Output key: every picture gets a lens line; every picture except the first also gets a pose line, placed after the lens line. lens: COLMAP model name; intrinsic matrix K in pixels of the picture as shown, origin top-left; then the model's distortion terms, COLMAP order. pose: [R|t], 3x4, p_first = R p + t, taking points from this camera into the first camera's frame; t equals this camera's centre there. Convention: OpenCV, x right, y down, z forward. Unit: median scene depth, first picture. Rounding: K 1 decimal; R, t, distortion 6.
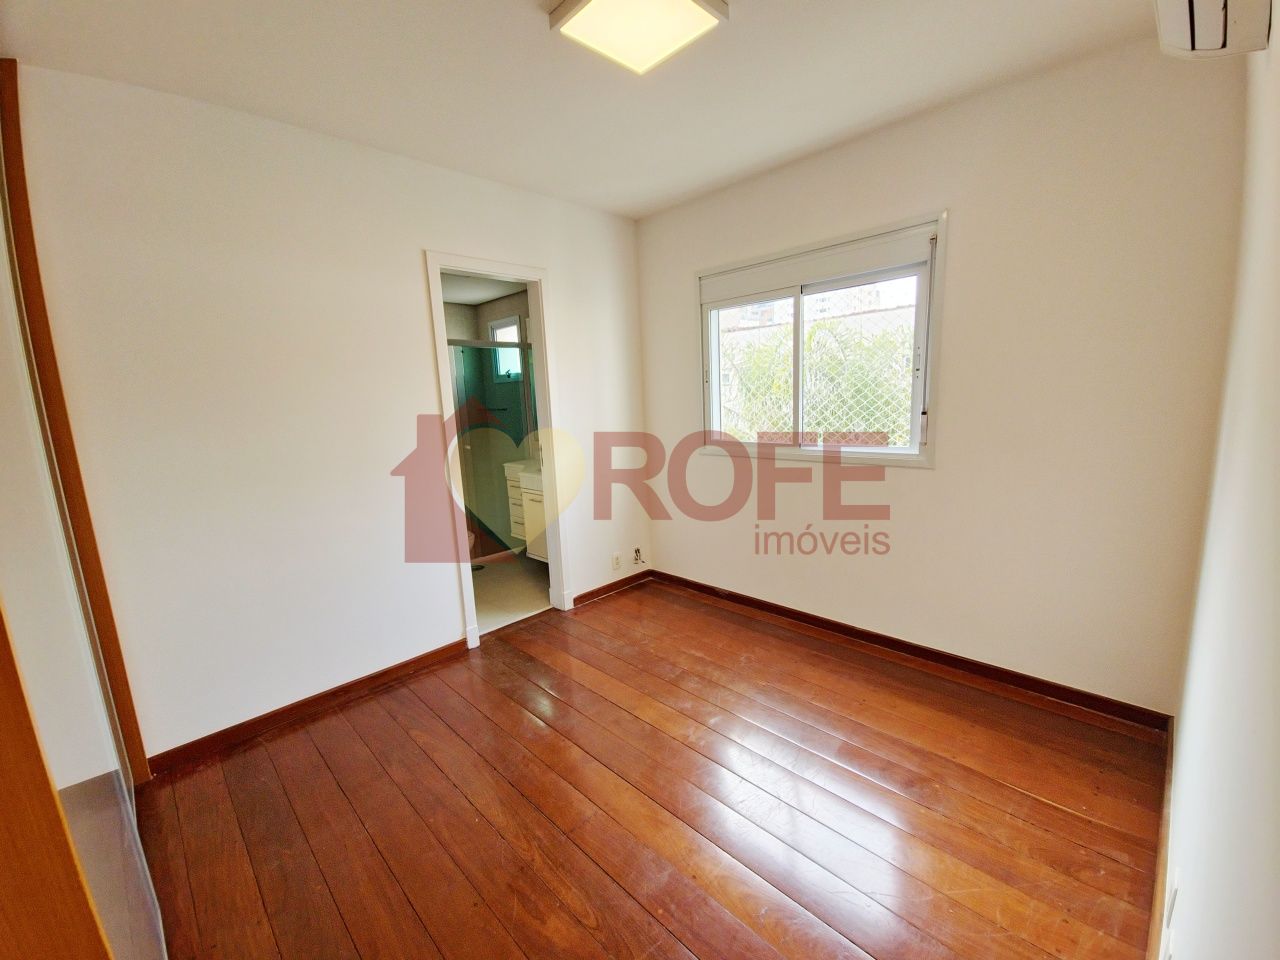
lens RADIAL K [[522.8, 0, 648.2], [0, 522.8, 483.3], [0, 0, 1]] dist [0.010443, -0.007025]
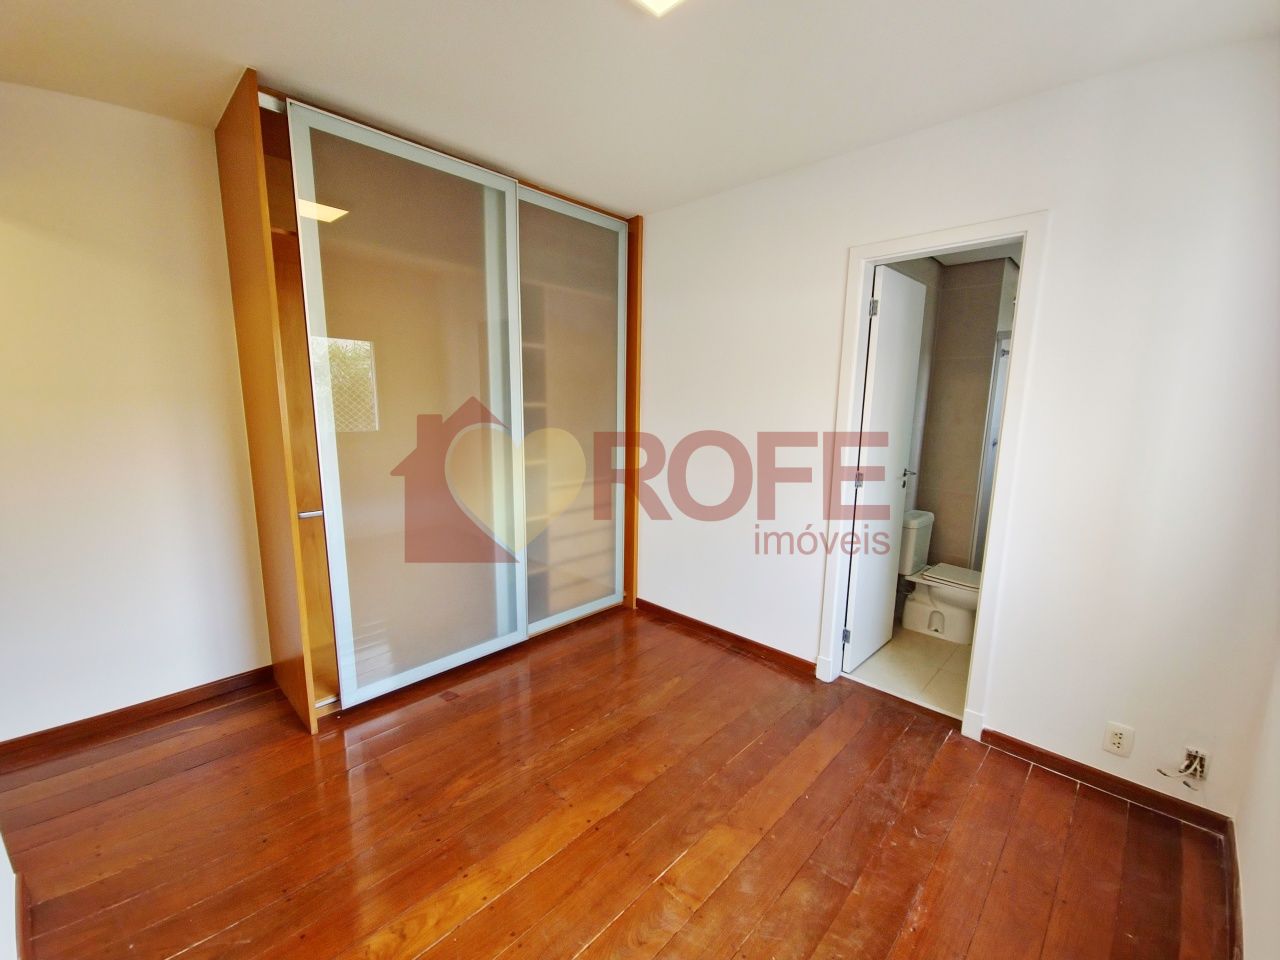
lens RADIAL K [[522.8, 0, 648.2], [0, 522.8, 483.3], [0, 0, 1]] dist [0.010443, -0.007025]
pose [[0.025801, 0.205308, -0.978357, 0.495393], [-0.186378, 0.962511, 0.197067, -0.144839], [0.982139, 0.177260, 0.063098, 0.591165]]
